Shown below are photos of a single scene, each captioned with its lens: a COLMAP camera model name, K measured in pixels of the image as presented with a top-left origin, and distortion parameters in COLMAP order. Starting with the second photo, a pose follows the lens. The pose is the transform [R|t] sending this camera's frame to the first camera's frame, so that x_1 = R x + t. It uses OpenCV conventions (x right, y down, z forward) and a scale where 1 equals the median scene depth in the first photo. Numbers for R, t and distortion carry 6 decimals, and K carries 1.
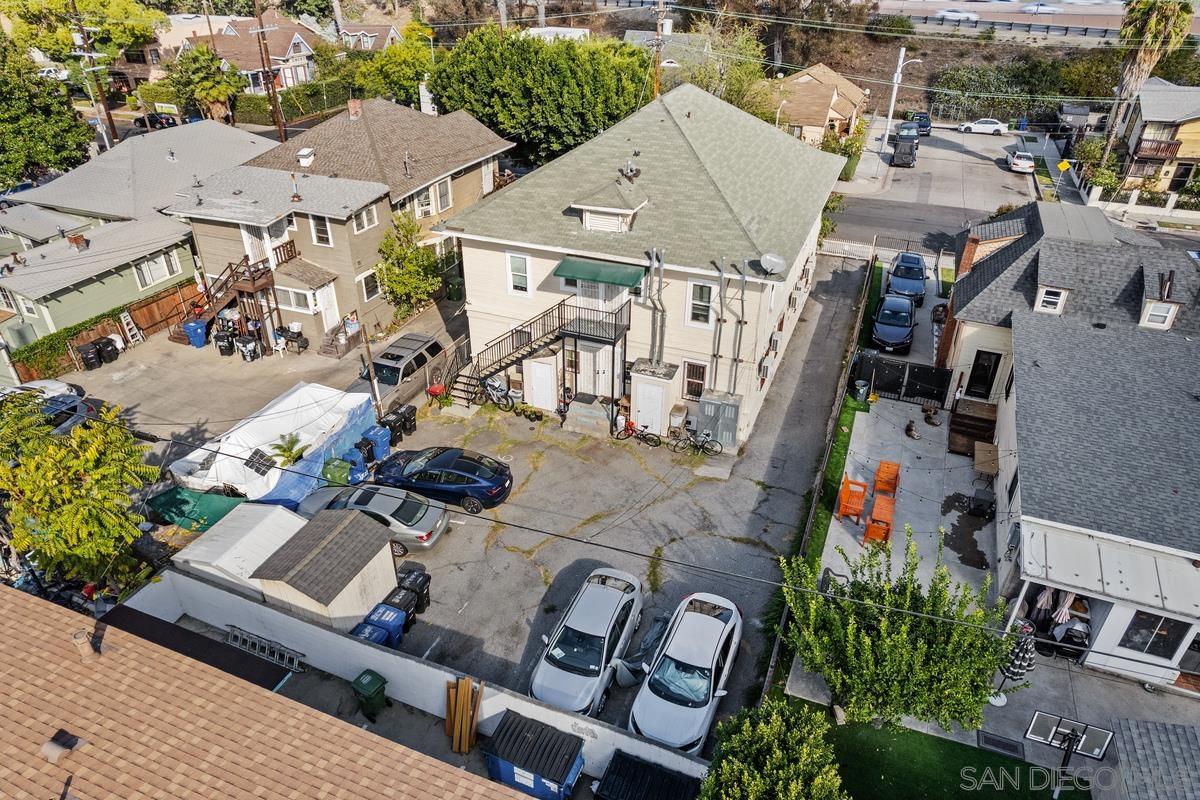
lens RADIAL K [[771.4, 0, 604.9], [0, 771.4, 393.8], [0, 0, 1]] dist [-0.077402, 0.072249]
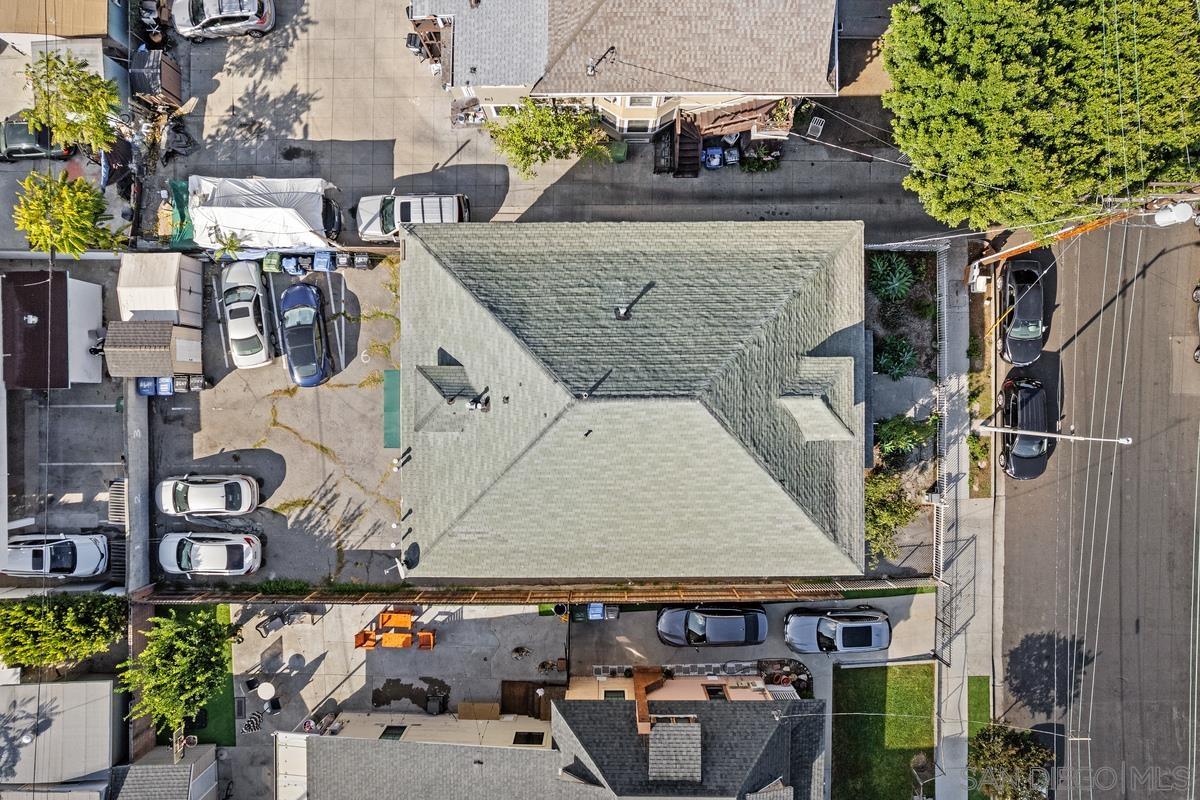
lens RADIAL K [[771.4, 0, 604.9], [0, 771.4, 393.8], [0, 0, 1]] dist [-0.077402, 0.072249]
pose [[0.376465, 0.926424, 0.003449, 0.071234], [-0.470657, 0.188049, 0.862044, -1.133520], [0.797970, -0.326152, 0.506821, 0.631379]]
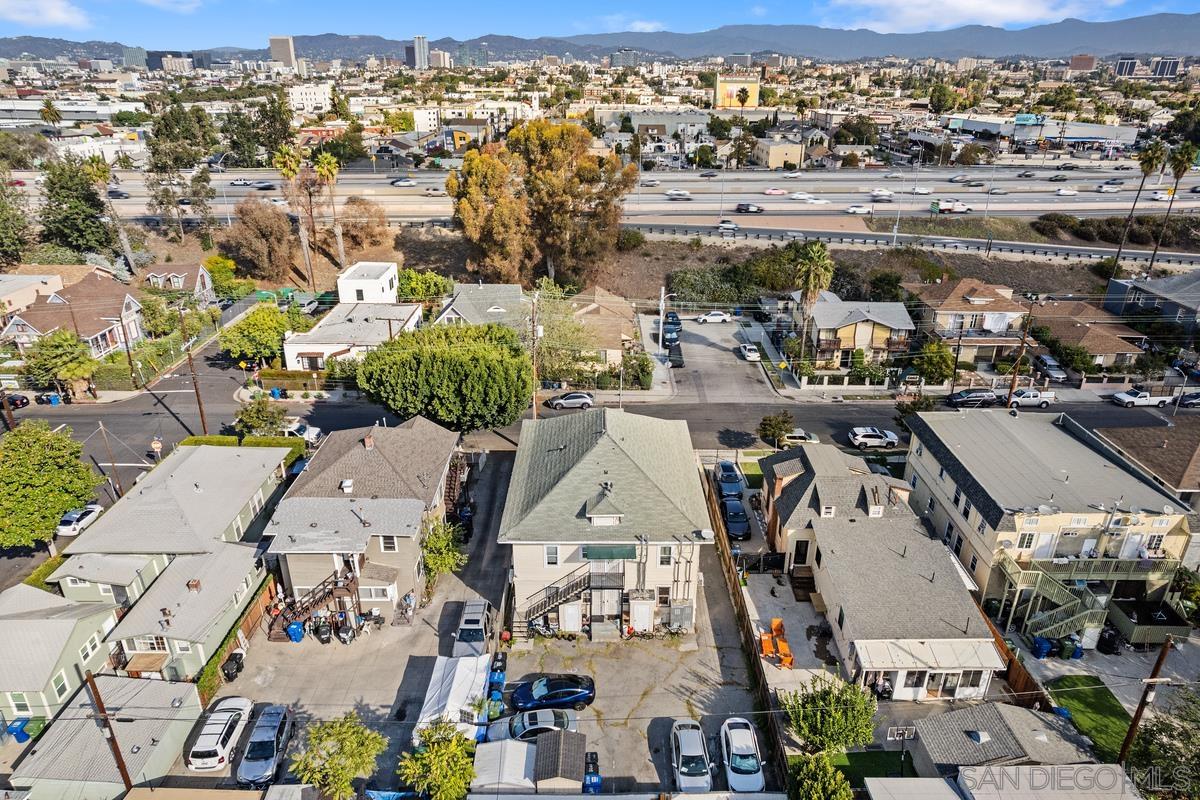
lens RADIAL K [[771.4, 0, 604.9], [0, 771.4, 393.8], [0, 0, 1]] dist [-0.077402, 0.072249]
pose [[0.927028, -0.148945, 0.344142, -0.521204], [0.193212, 0.976257, -0.097937, -0.311027], [-0.321384, 0.157282, 0.933796, -0.631762]]
